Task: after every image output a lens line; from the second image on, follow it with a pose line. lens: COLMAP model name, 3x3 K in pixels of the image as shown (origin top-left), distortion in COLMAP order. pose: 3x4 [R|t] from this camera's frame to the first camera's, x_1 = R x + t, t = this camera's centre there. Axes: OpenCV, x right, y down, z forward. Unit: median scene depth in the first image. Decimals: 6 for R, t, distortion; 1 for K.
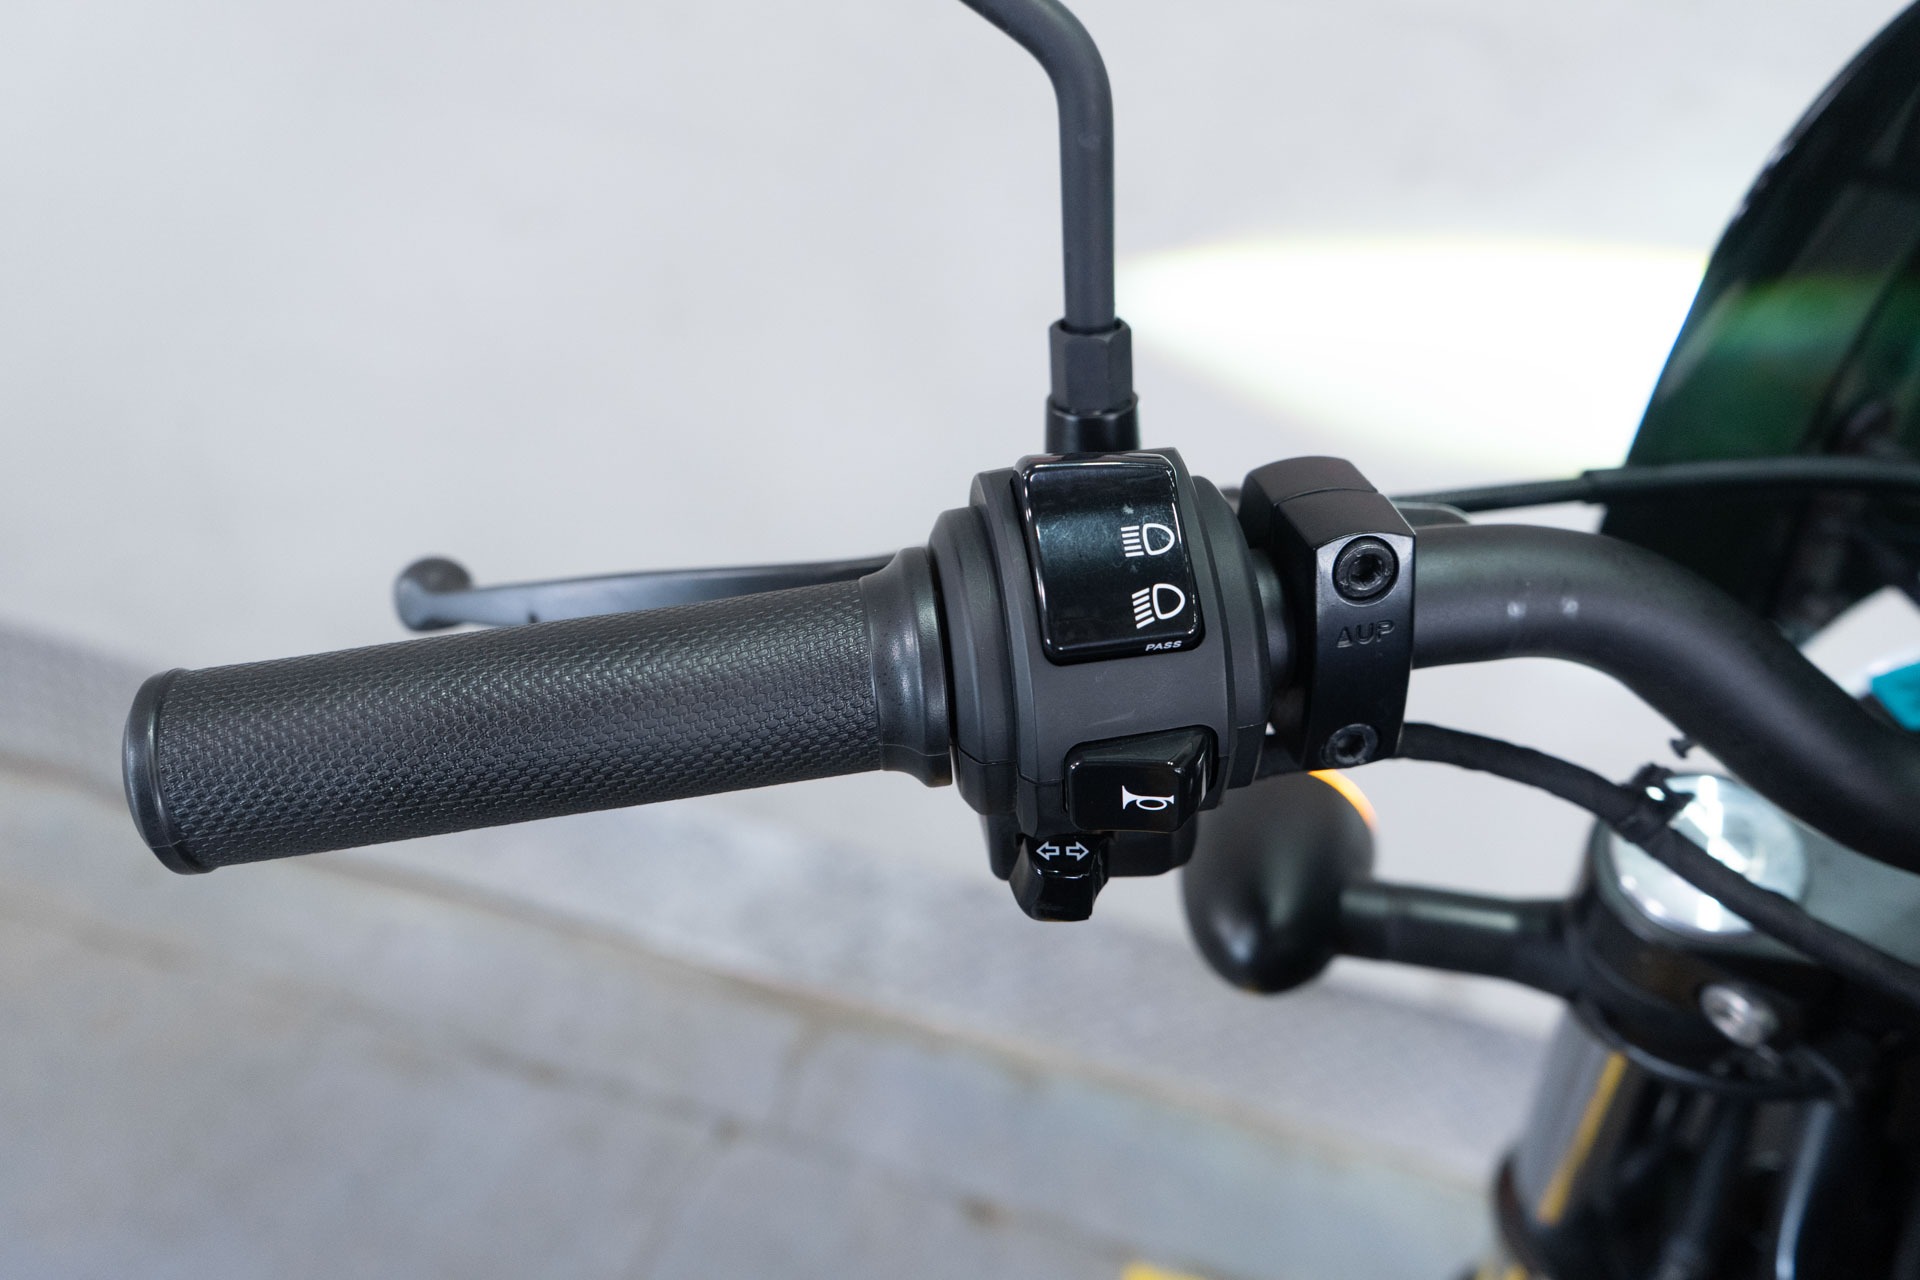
lens RADIAL K [[1552.5, 0, 962.5], [0, 1552.5, 639.2], [0, 0, 1]] dist [-0.004465, 0.004755]
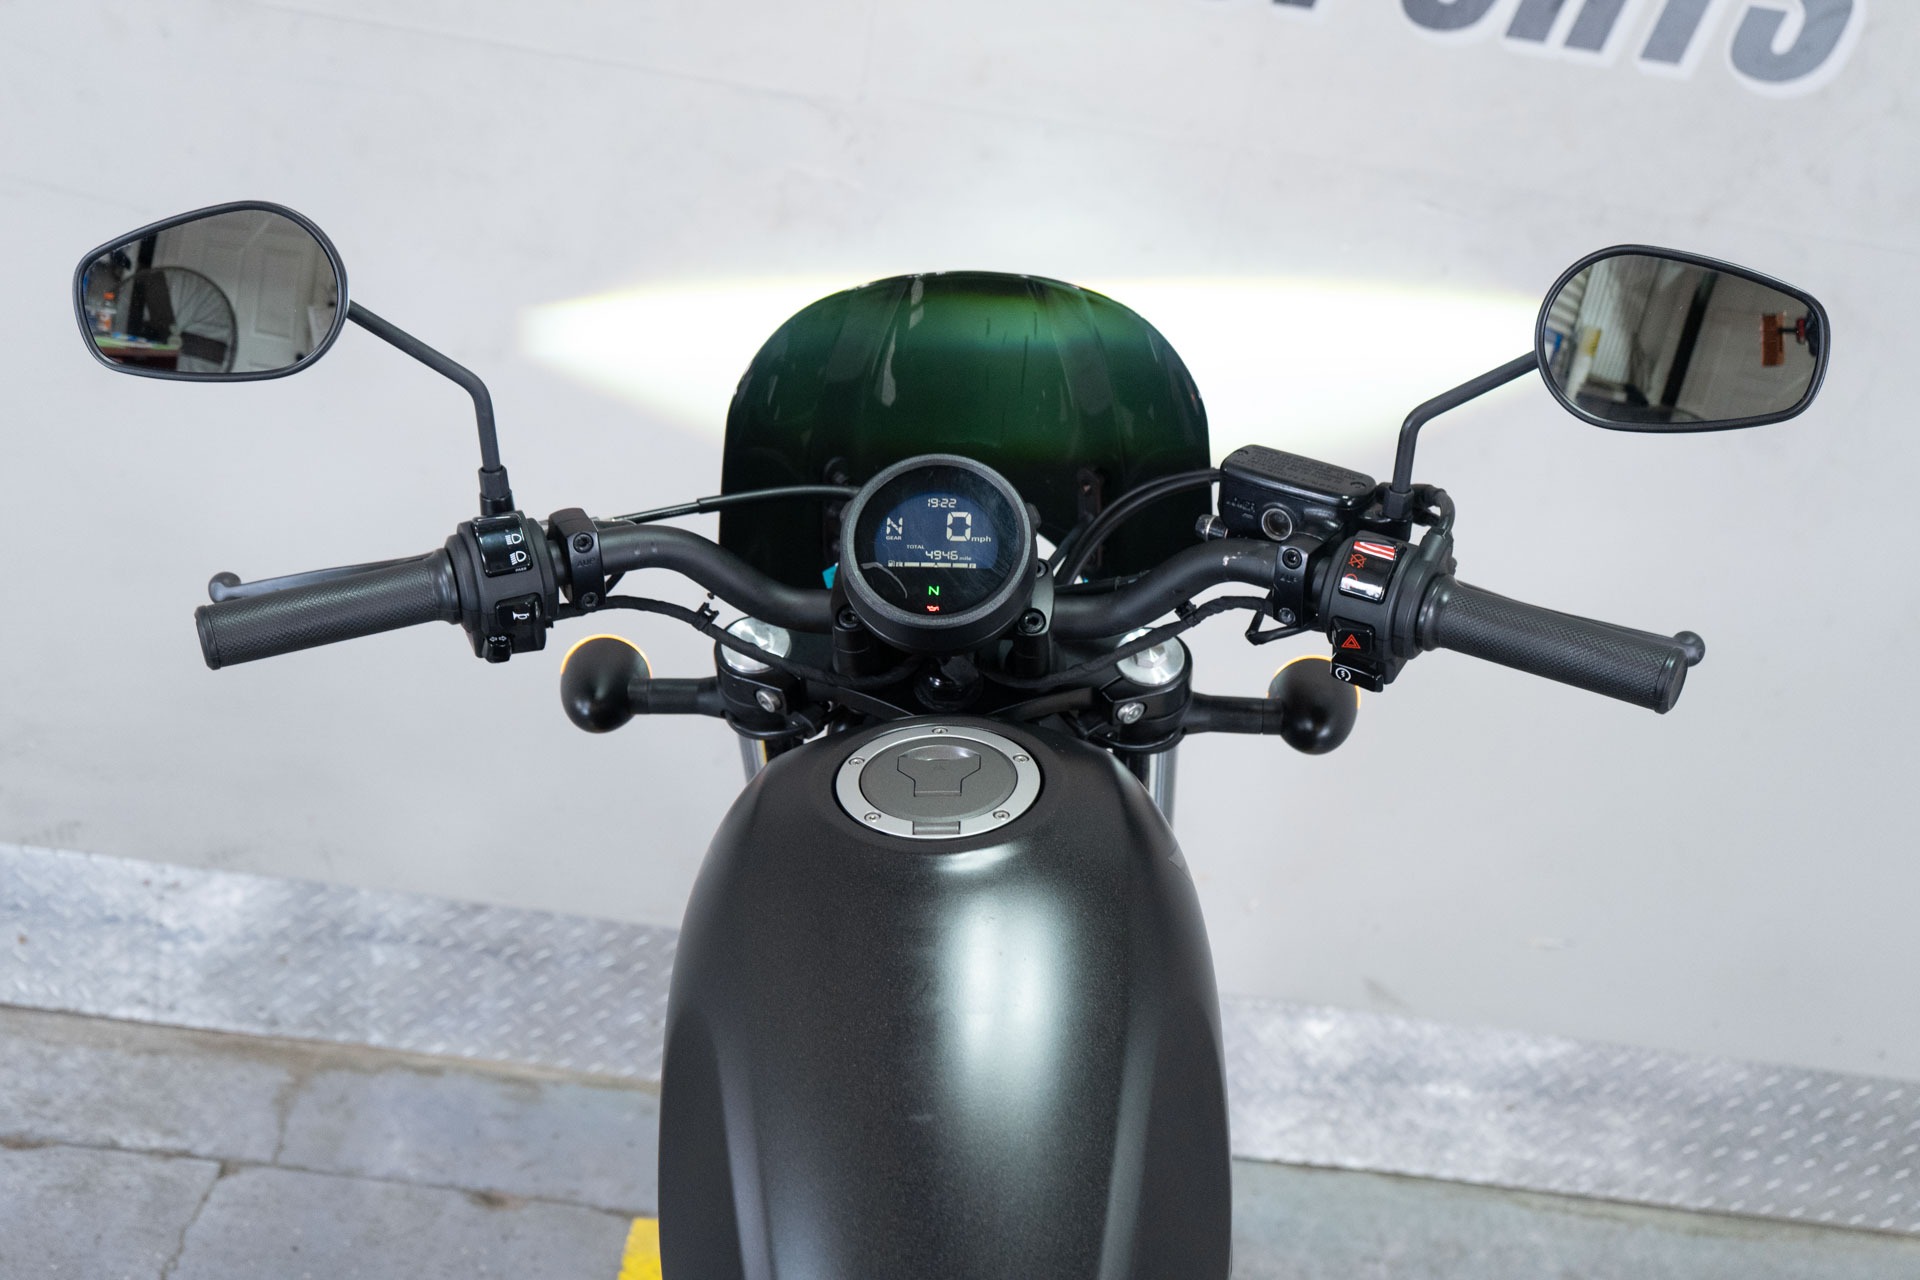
lens RADIAL K [[2237.2, 0, 960.0], [0, 2237.2, 640.0], [0, 0, 1]] dist [0.003453, -0.013621]
pose [[0.963861, -0.091051, 0.250362, -0.163182], [0.097585, 0.995132, -0.013785, 0.280281], [-0.247888, 0.037718, 0.968054, -3.498307]]
